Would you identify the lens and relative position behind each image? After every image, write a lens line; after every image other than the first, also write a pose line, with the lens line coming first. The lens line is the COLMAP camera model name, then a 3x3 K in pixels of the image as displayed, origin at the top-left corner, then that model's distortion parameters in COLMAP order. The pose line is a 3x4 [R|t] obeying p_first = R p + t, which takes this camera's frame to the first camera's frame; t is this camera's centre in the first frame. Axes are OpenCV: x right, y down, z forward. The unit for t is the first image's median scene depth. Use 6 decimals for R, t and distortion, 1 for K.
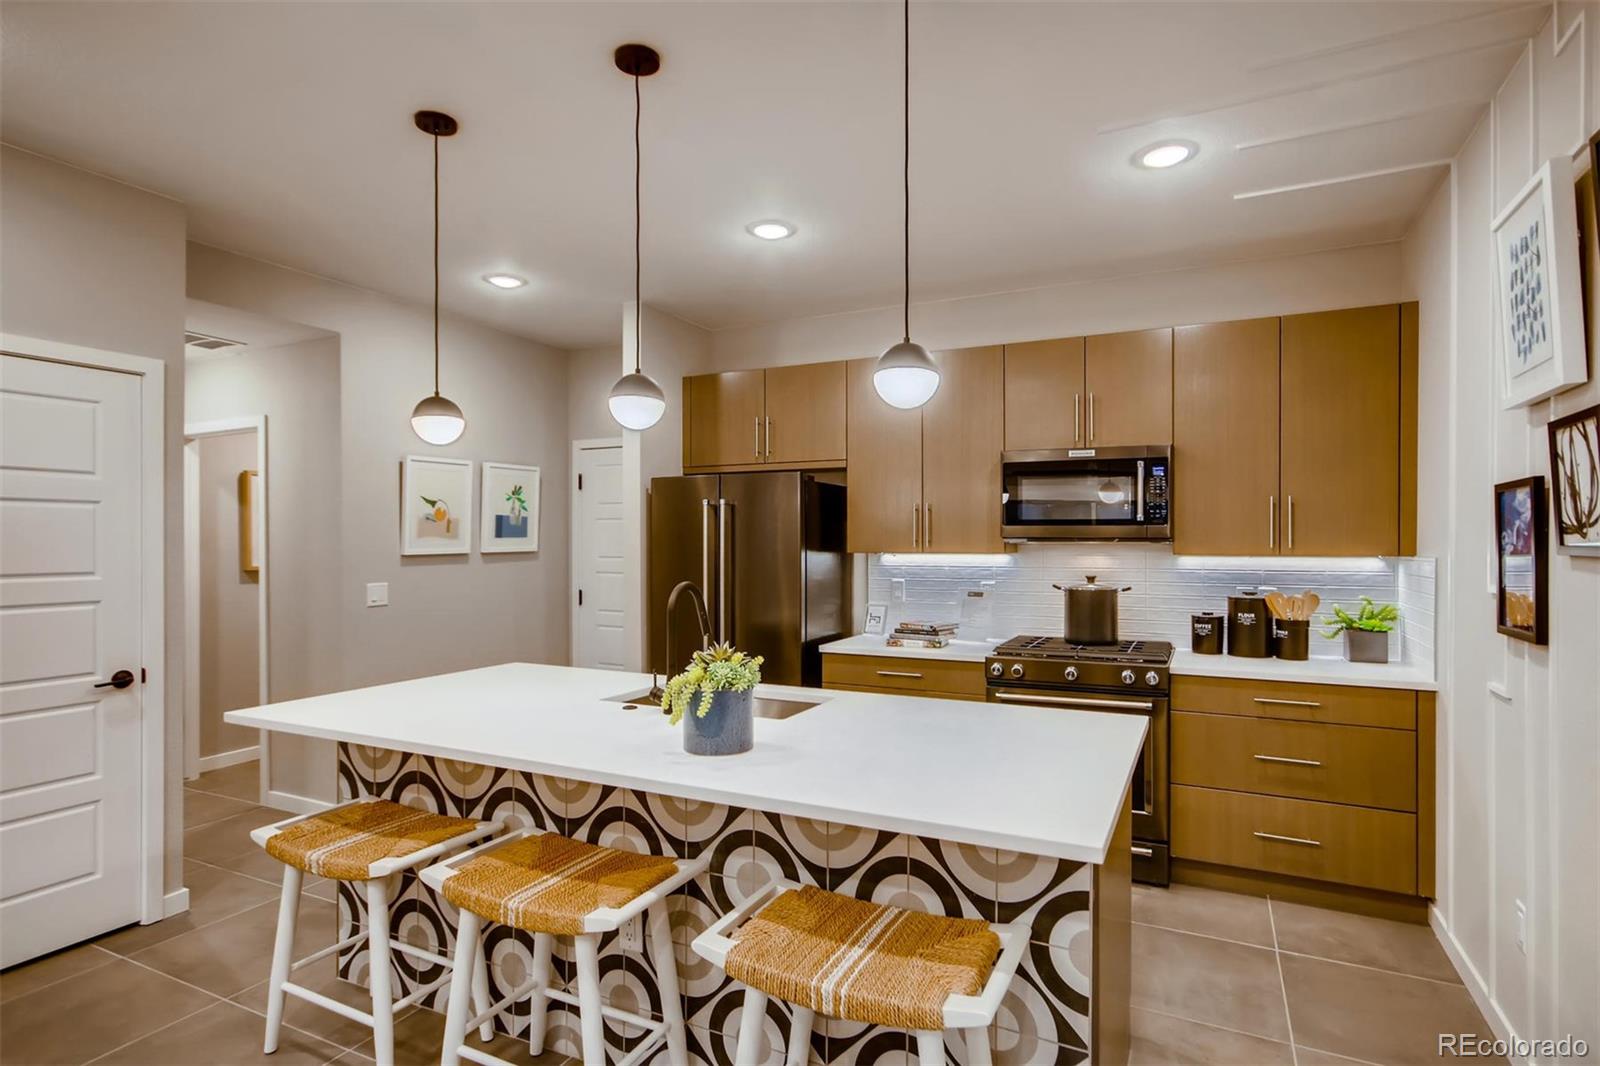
lens RADIAL K [[784.1, 0, 827.7], [0, 784.1, 562.6], [0, 0, 1]] dist [0.000279, 0.000386]
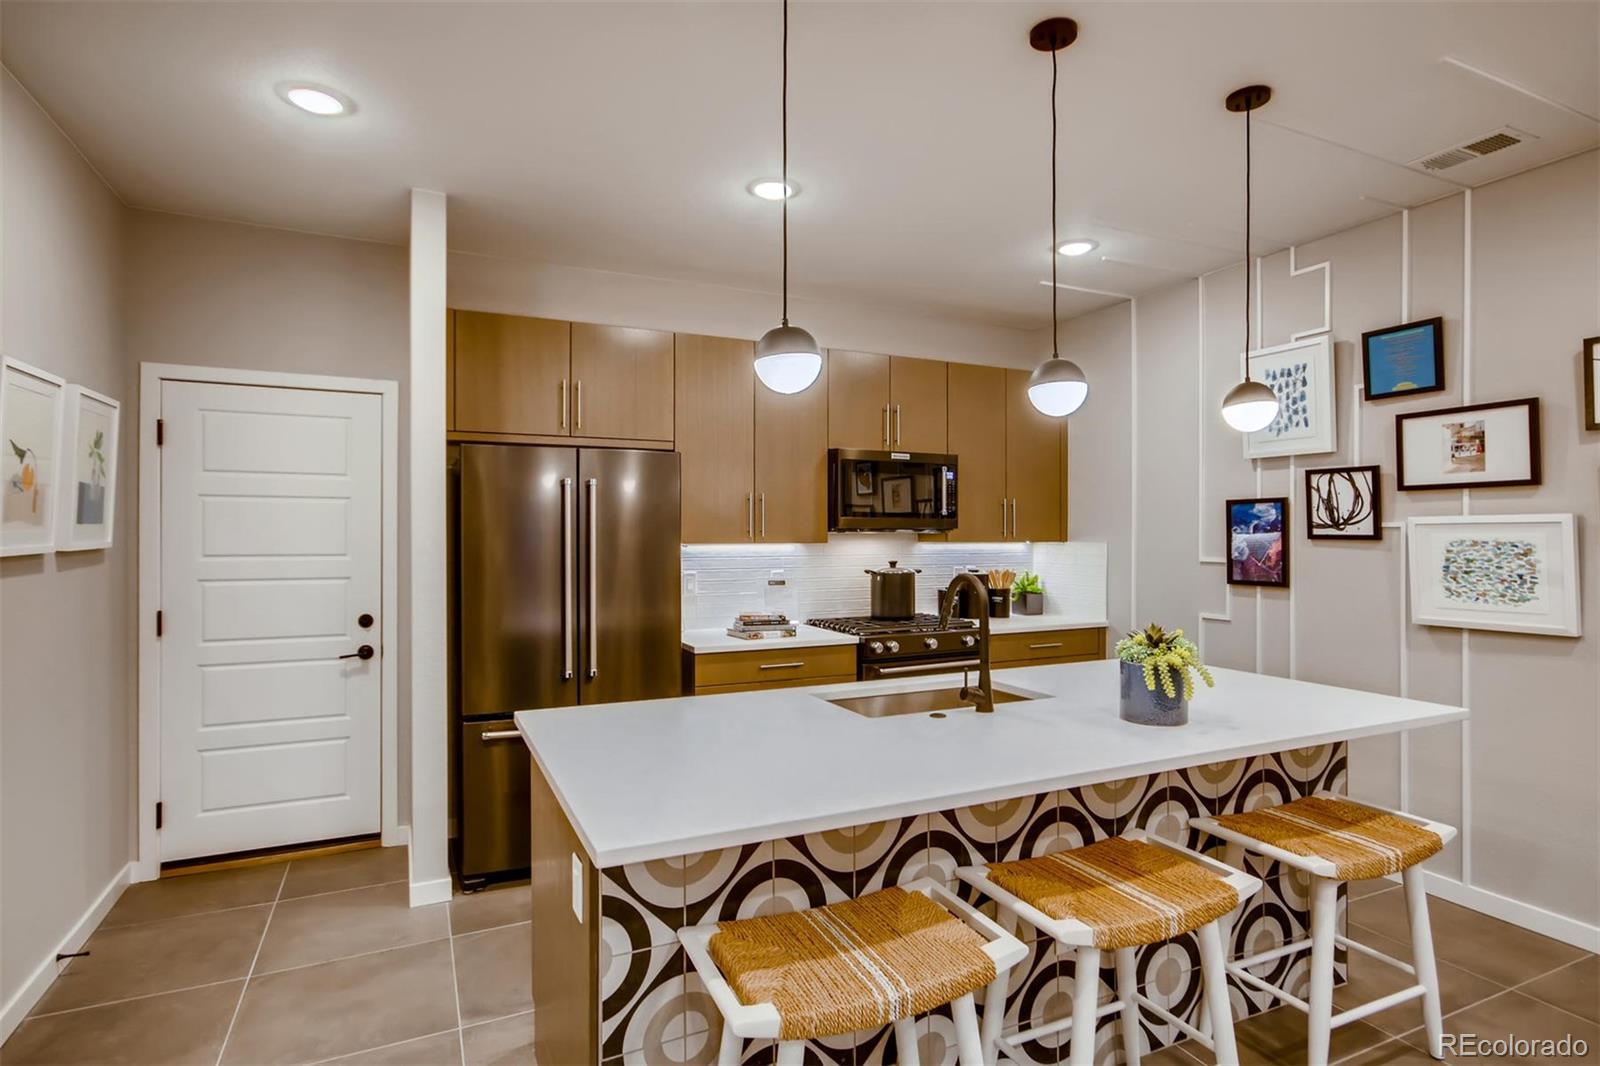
lens RADIAL K [[849.0, 0, 802.8], [0, 849.0, 535.0], [0, 0, 1]] dist [-0.008370, 0.010304]
pose [[0.631932, -0.003683, 0.775015, -0.963513], [0.018240, 0.999782, -0.010122, -0.015586], [-0.774809, 0.020533, 0.631862, 0.435401]]
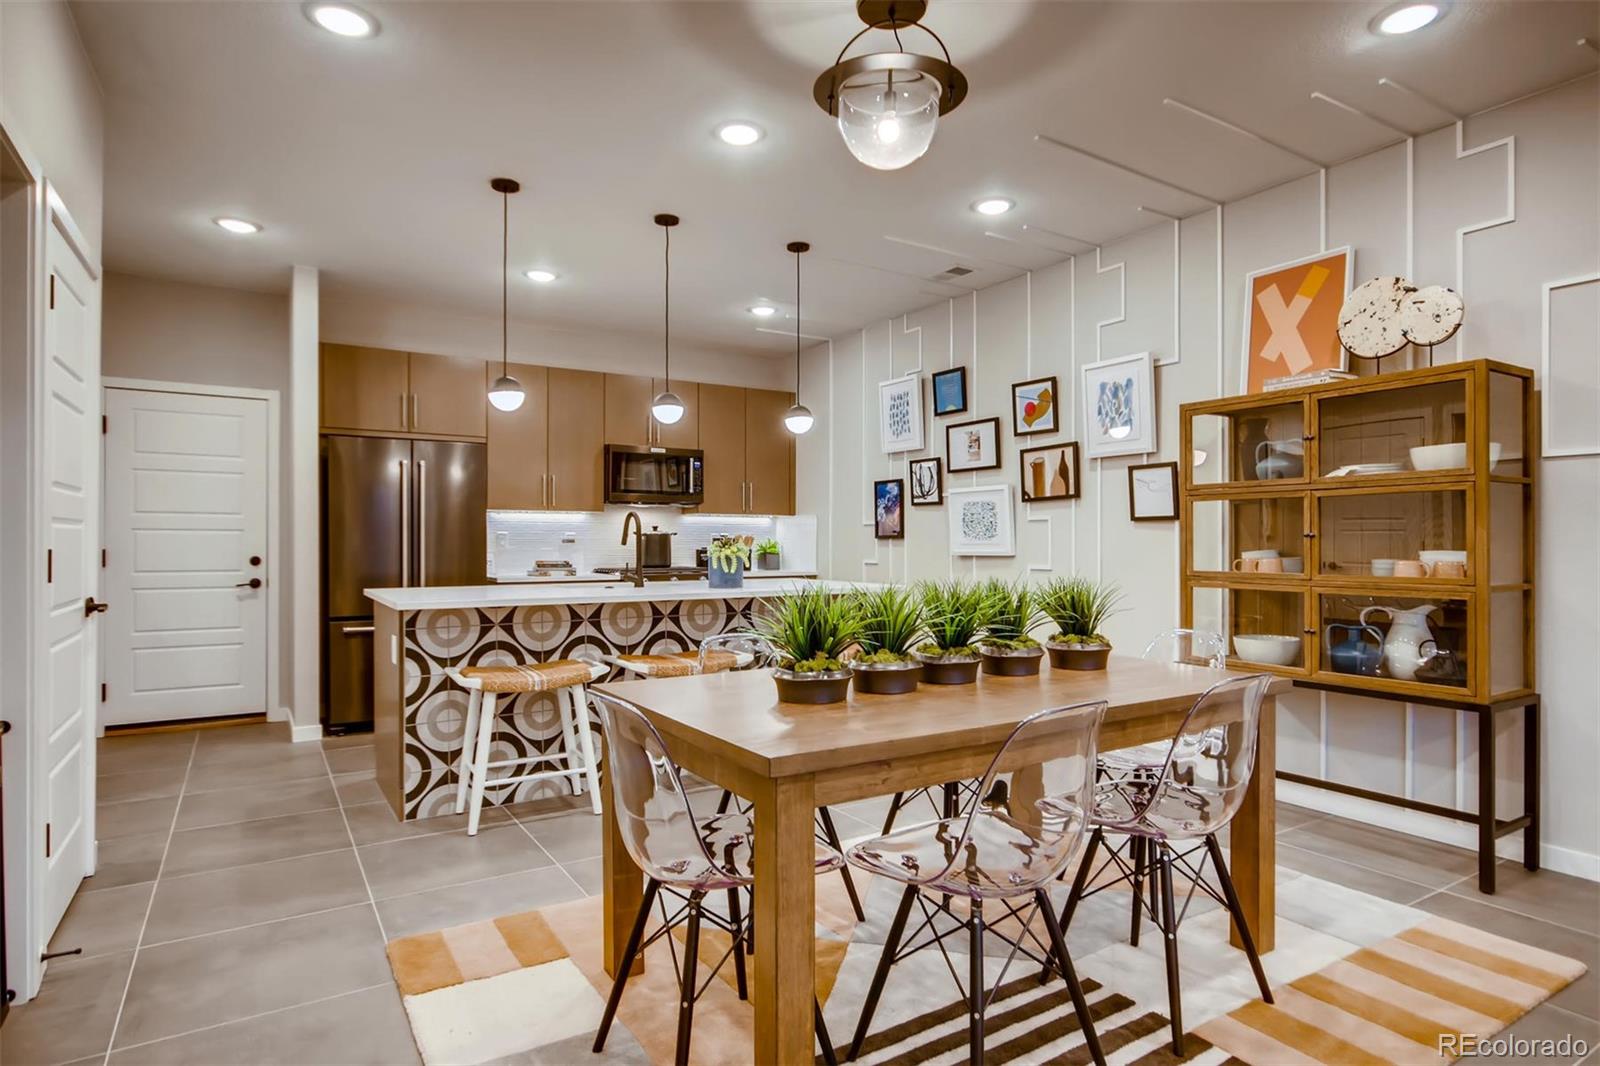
lens RADIAL K [[897.9, 0, 807.3], [0, 897.9, 537.2], [0, 0, 1]] dist [0.002813, 0.002162]
pose [[0.534396, 0.001914, 0.845232, -1.412865], [0.020475, 0.999675, -0.015209, 0.100435], [-0.844986, 0.025434, 0.534182, -0.314045]]
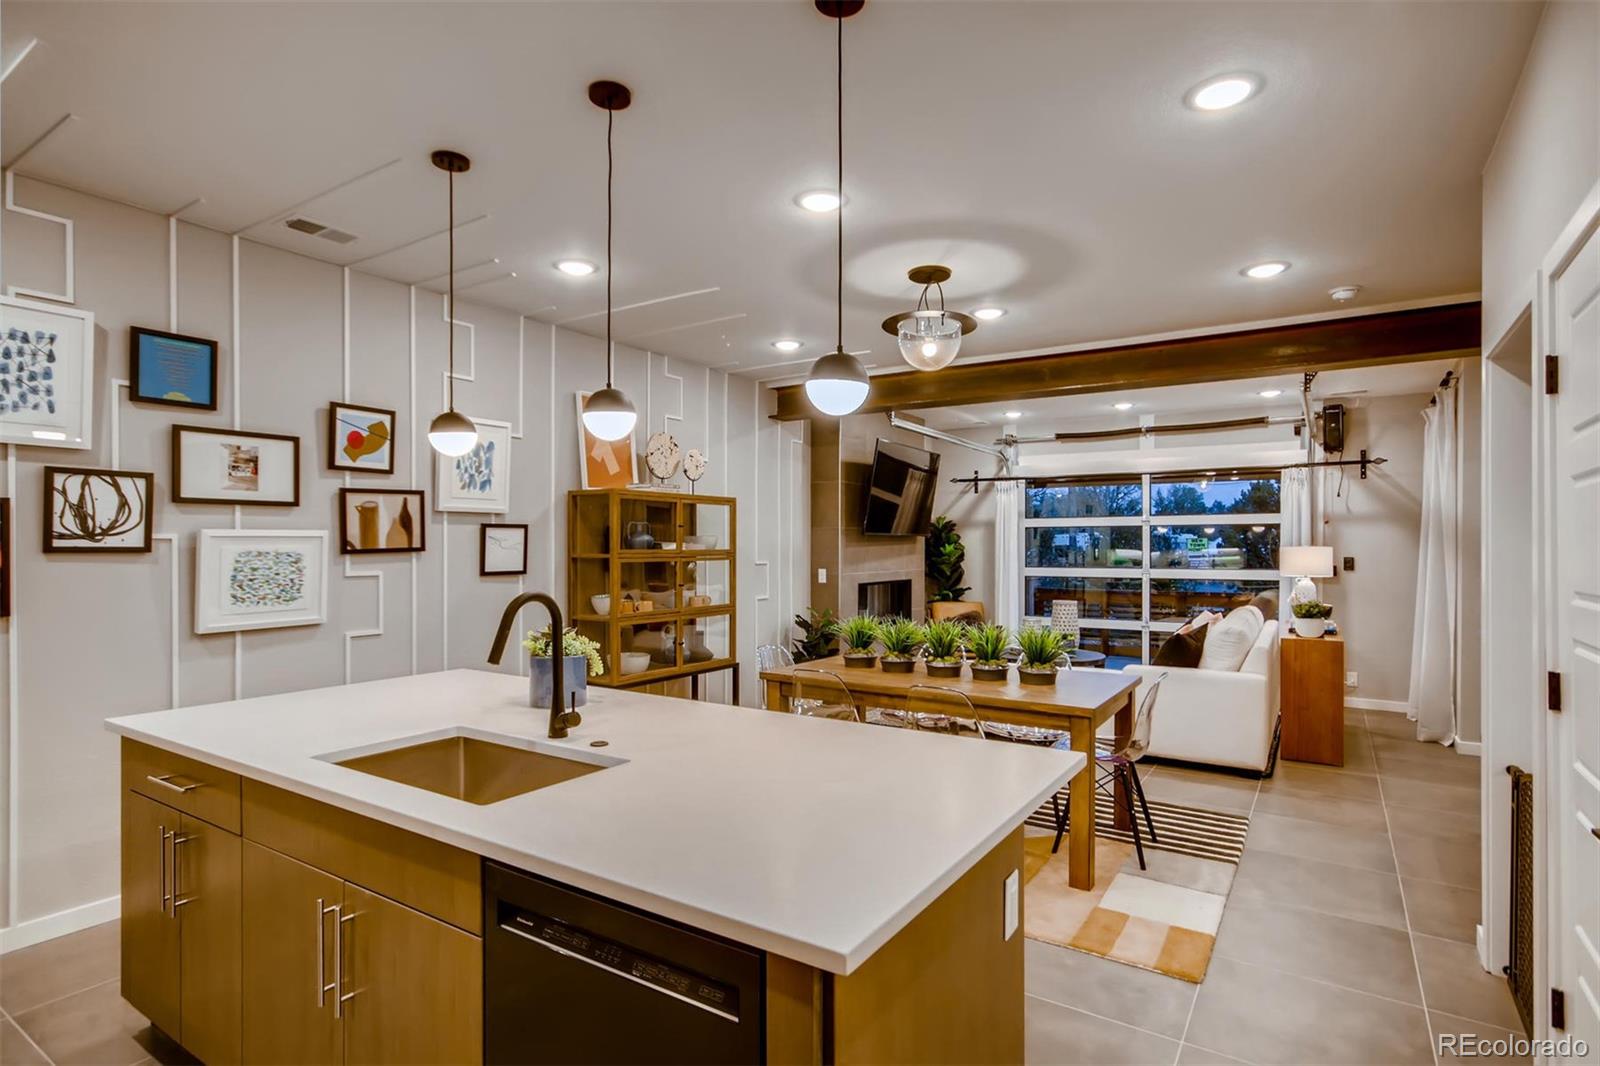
lens RADIAL K [[815.1, 0, 806.2], [0, 815.1, 551.0], [0, 0, 1]] dist [-0.001417, 0.000680]
pose [[-0.992106, -0.005262, 0.125288, -0.488552], [-0.001470, 0.999538, 0.030346, -0.043873], [-0.125390, 0.029922, -0.991656, 1.614976]]
